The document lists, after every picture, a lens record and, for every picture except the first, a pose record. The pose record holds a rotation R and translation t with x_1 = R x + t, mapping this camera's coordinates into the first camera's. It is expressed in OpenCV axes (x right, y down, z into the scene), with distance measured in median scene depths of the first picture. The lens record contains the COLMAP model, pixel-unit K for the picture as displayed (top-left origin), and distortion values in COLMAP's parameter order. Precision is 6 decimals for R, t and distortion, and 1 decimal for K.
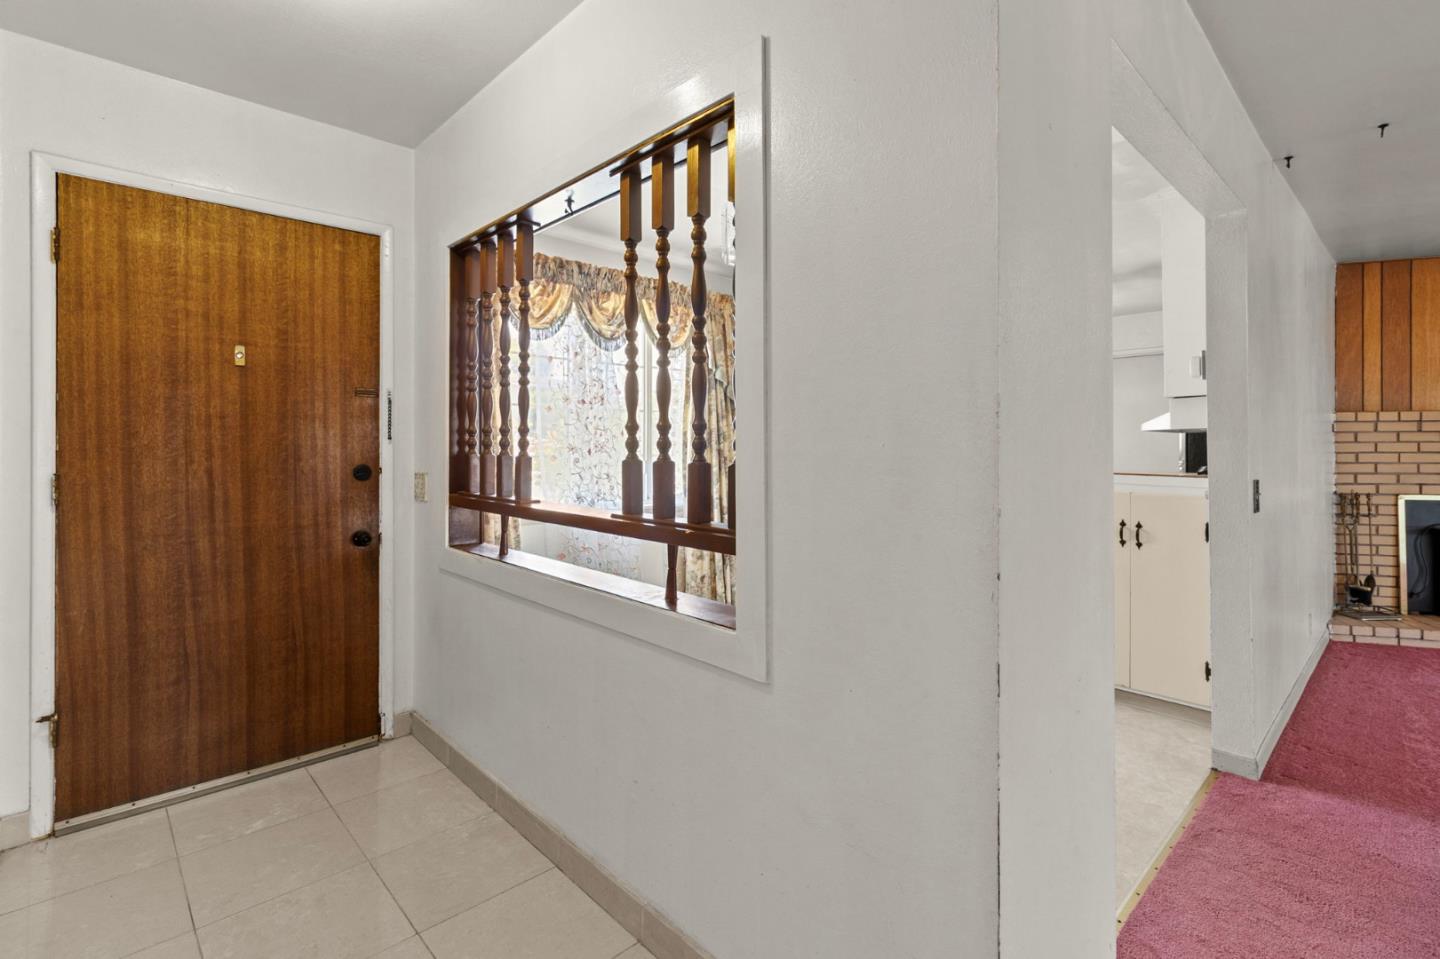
lens RADIAL K [[675.4, 0, 716.3], [0, 675.4, 445.7], [0, 0, 1]] dist [-0.000630, 0.002365]
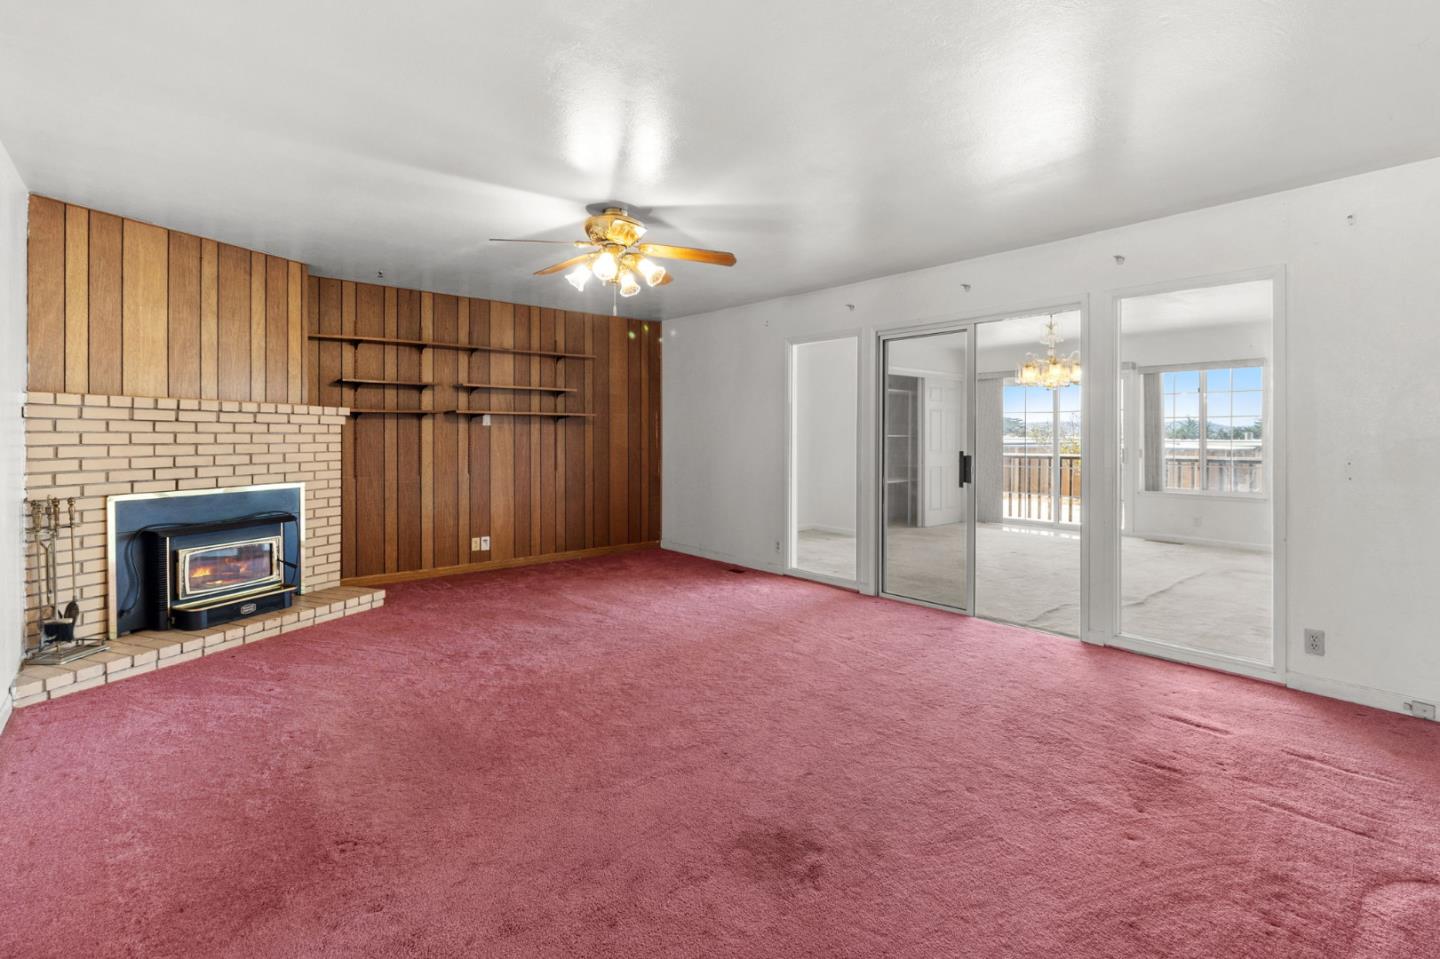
lens RADIAL K [[675.4, 0, 736.1], [0, 675.4, 434.4], [0, 0, 1]] dist [-0.000630, 0.002365]
pose [[0.034038, 0.001855, 0.999419, 0.206734], [-0.002693, 0.999995, -0.001764, -0.003281], [-0.999417, -0.002632, 0.034043, 0.202789]]
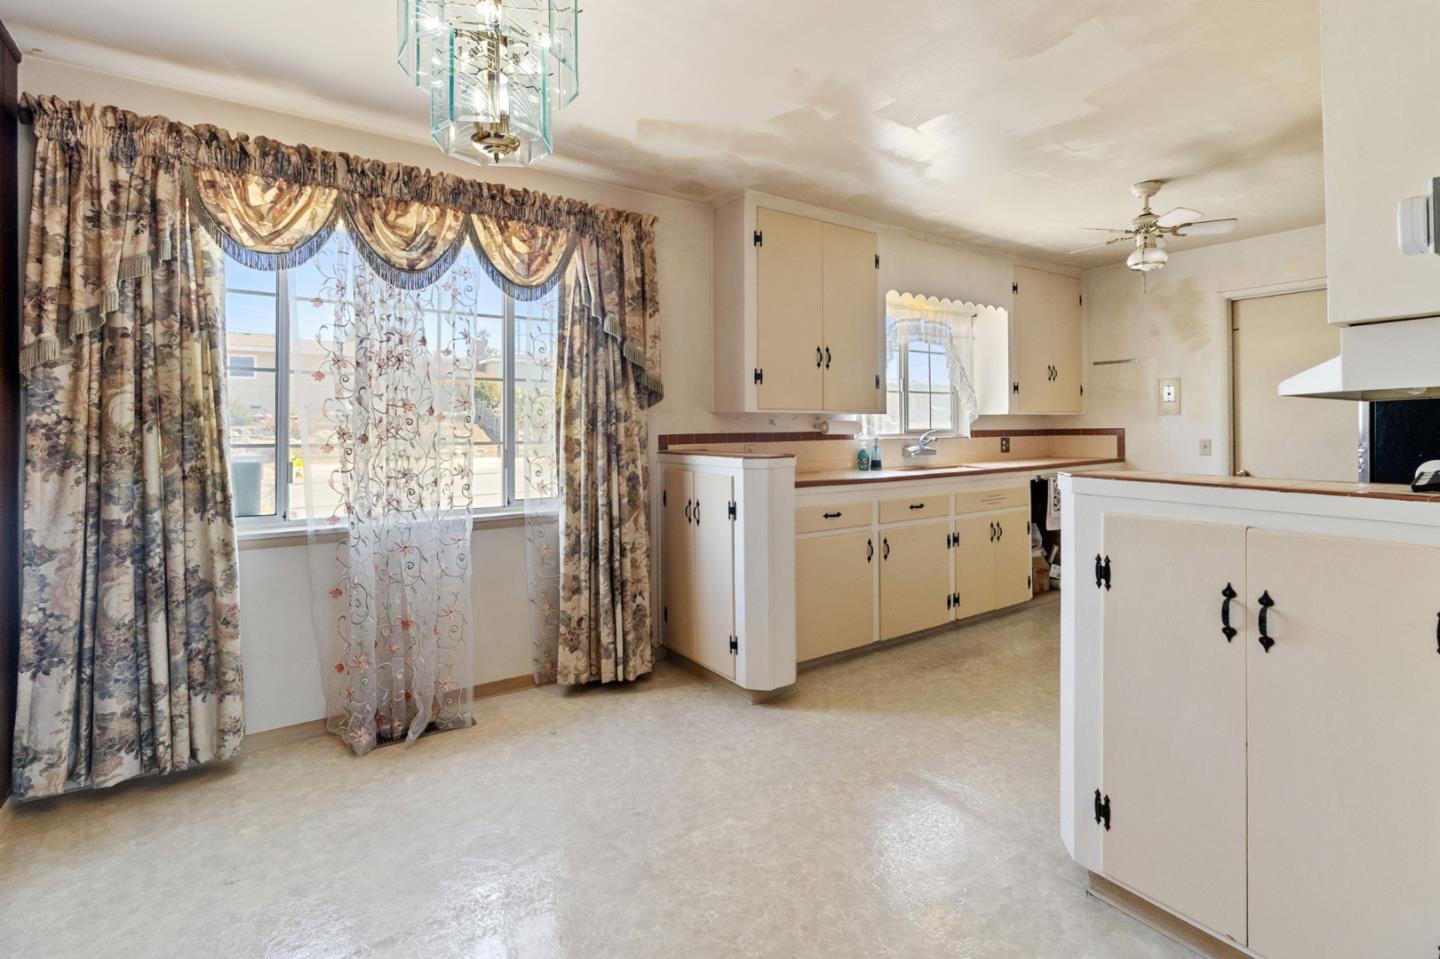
lens RADIAL K [[675.4, 0, 726.3], [0, 675.4, 425.5], [0, 0, 1]] dist [-0.000630, 0.002365]
pose [[0.989483, -0.005838, -0.144534, 0.233153], [0.005430, 0.999980, -0.003216, 0.000211], [0.144550, 0.002397, 0.989495, 0.348561]]
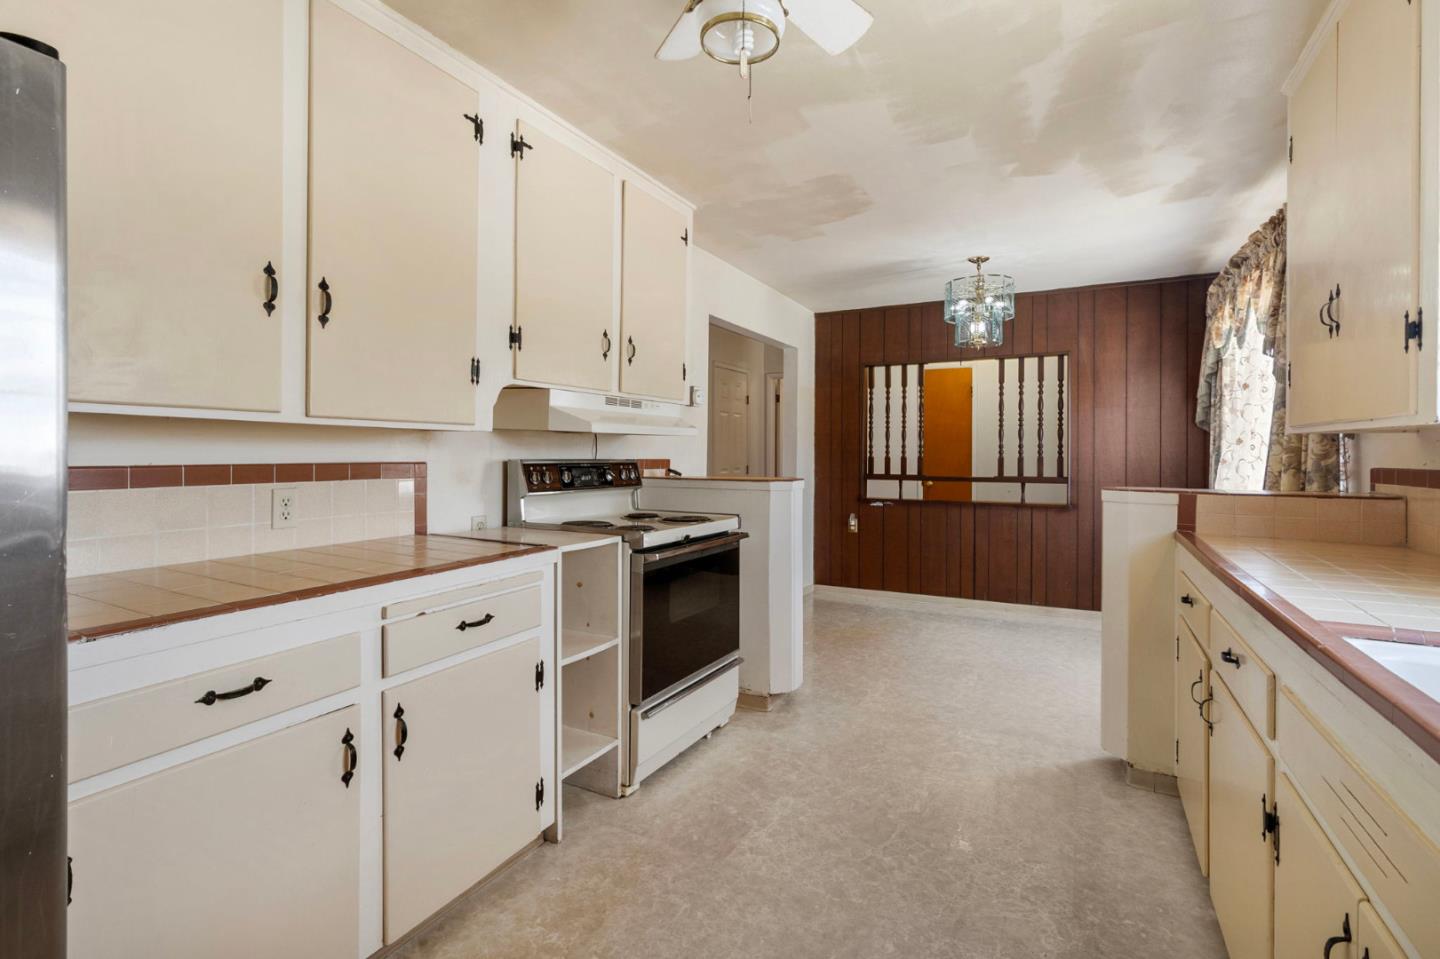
lens RADIAL K [[675.4, 0, 728.5], [0, 675.4, 450.2], [0, 0, 1]] dist [-0.000630, 0.002365]
pose [[-0.942688, -0.005157, -0.333637, 0.709384], [-0.005001, 0.999987, -0.001328, -0.001558], [0.333639, 0.000416, -0.942701, 1.480237]]
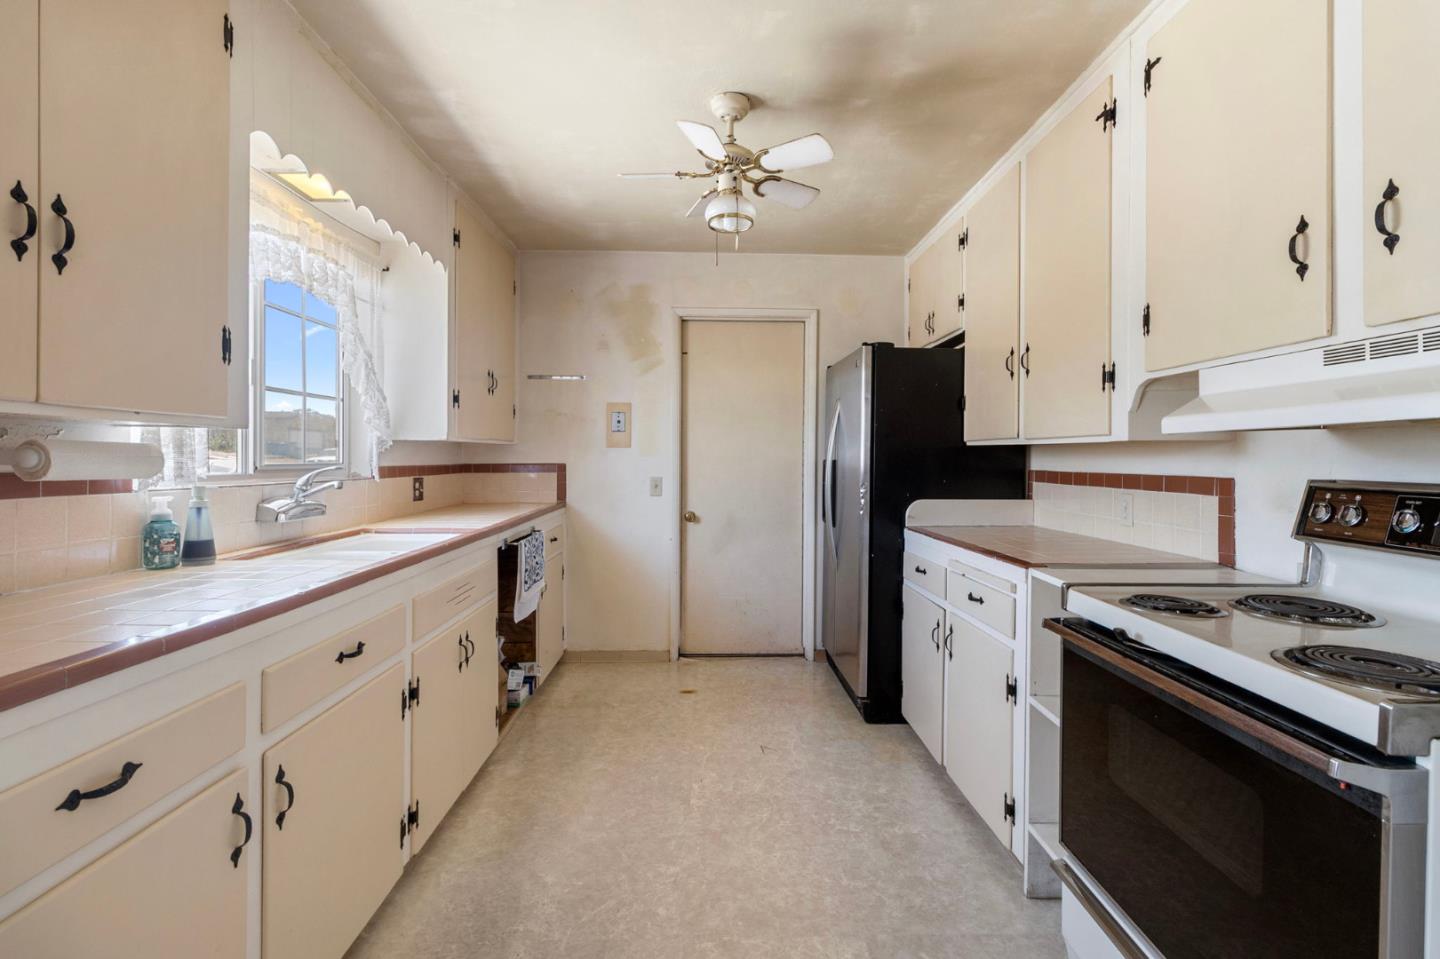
lens RADIAL K [[675.4, 0, 733.9], [0, 675.4, 461.5], [0, 0, 1]] dist [-0.000630, 0.002365]
pose [[0.658627, 0.002134, 0.752467, 0.211676], [-0.006566, 0.999974, 0.002911, -0.001818], [-0.752441, -0.006858, 0.658624, 0.847253]]
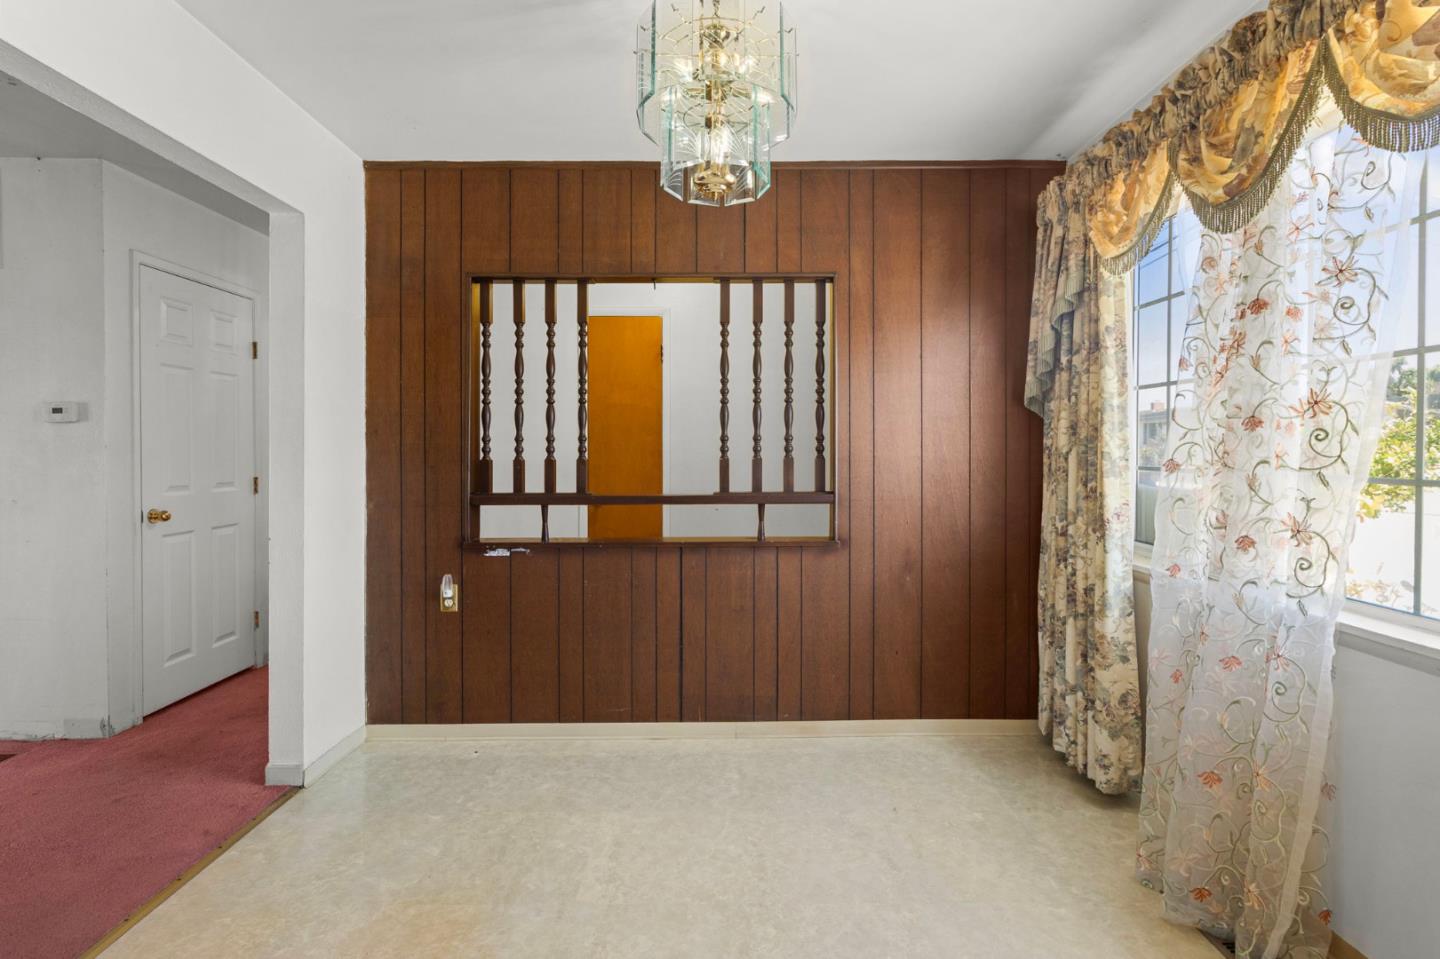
lens RADIAL K [[675.4, 0, 728.1], [0, 675.4, 453.8], [0, 0, 1]] dist [-0.000630, 0.002365]
pose [[-0.679711, 0.004647, -0.733466, 0.340865], [-0.000686, 0.999975, 0.006972, -0.002213], [0.733480, 0.005242, -0.679691, 0.968849]]
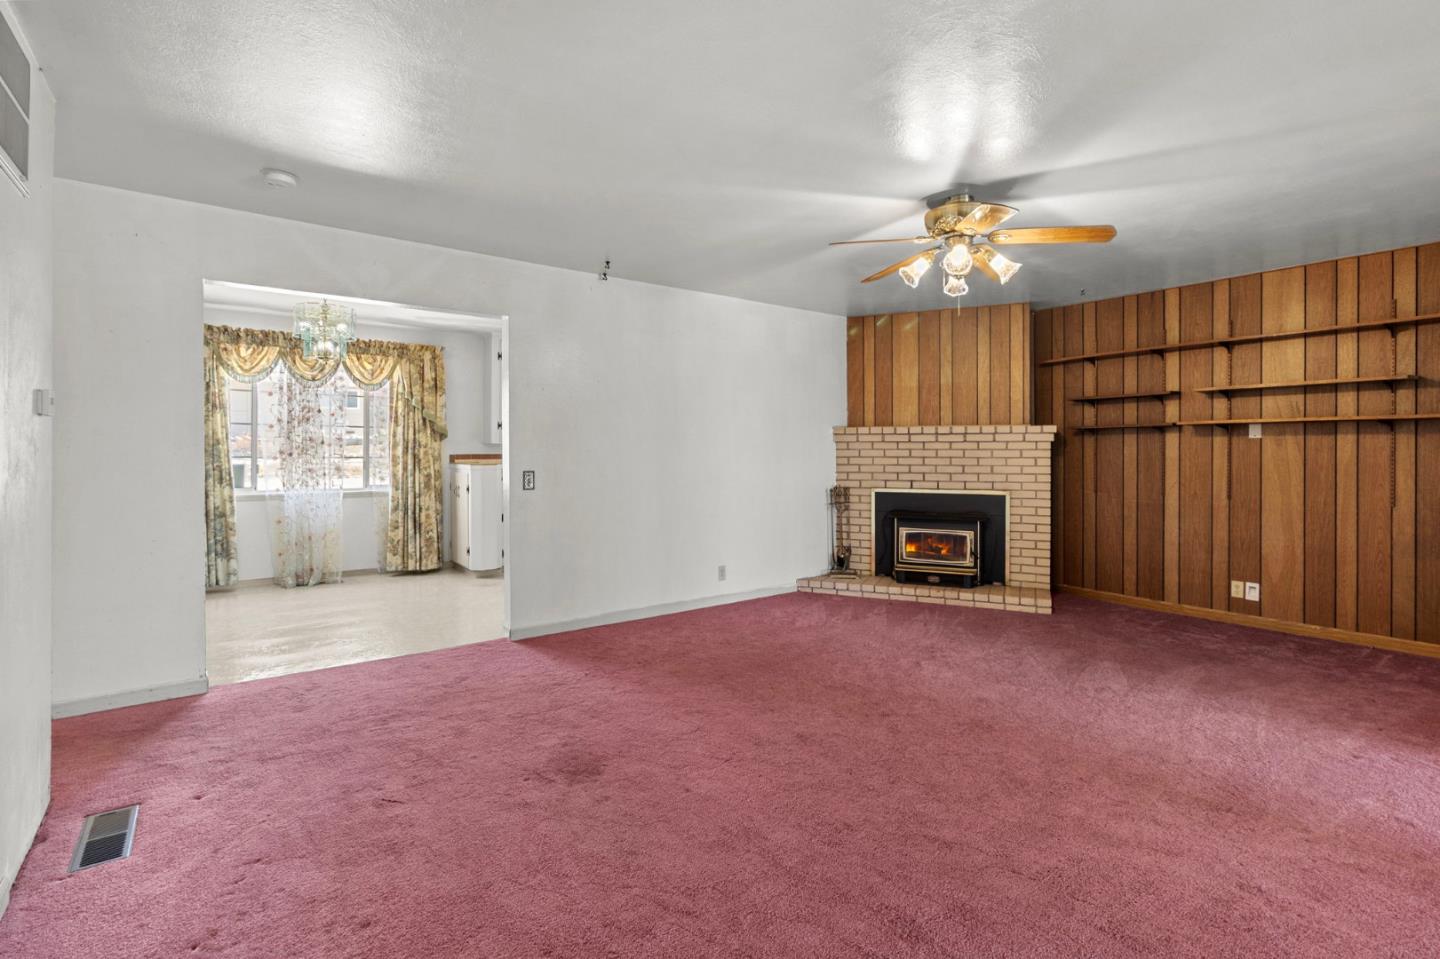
lens RADIAL K [[675.4, 0, 733.1], [0, 675.4, 456.3], [0, 0, 1]] dist [-0.000630, 0.002365]
pose [[0.994419, 0.003149, -0.105451, 0.871560], [-0.002564, 0.999981, 0.005676, 0.001790], [0.105467, -0.005374, 0.994408, -0.381012]]
